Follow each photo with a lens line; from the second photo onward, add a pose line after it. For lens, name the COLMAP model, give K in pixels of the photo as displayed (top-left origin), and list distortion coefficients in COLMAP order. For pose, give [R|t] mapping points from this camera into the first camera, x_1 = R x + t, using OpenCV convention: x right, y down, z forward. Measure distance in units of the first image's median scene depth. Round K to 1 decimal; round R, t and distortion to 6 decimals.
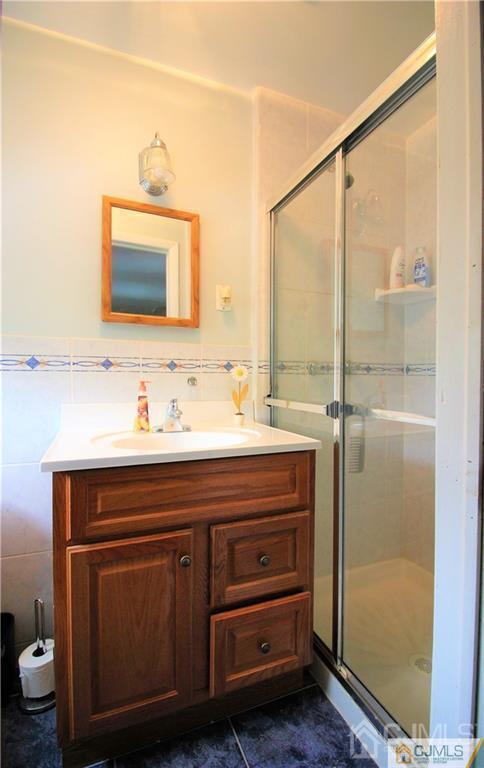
lens RADIAL K [[342.7, 0, 241.7], [0, 342.7, 382.9], [0, 0, 1]] dist [-0.036248, 0.000435]
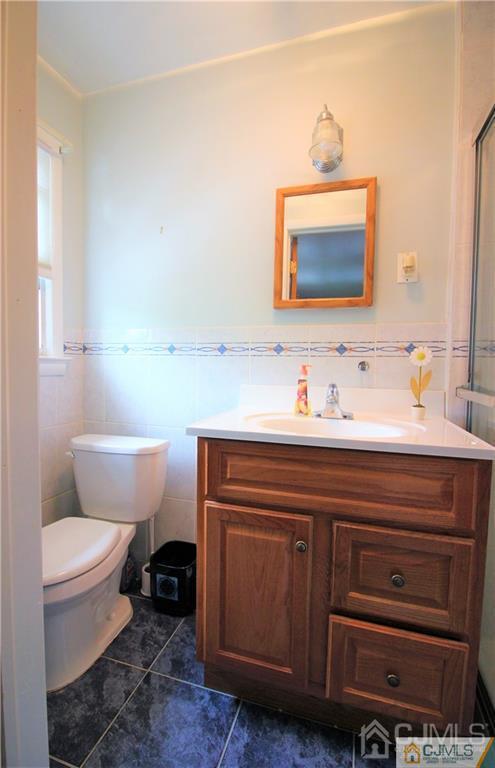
lens RADIAL K [[360.2, 0, 244.9], [0, 360.2, 380.6], [0, 0, 1]] dist [-0.027348, -0.005014]
pose [[0.752135, 0.035155, -0.658070, 0.318593], [-0.013893, 0.999200, 0.037500, 0.003578], [0.658862, -0.019063, 0.752022, 0.094610]]
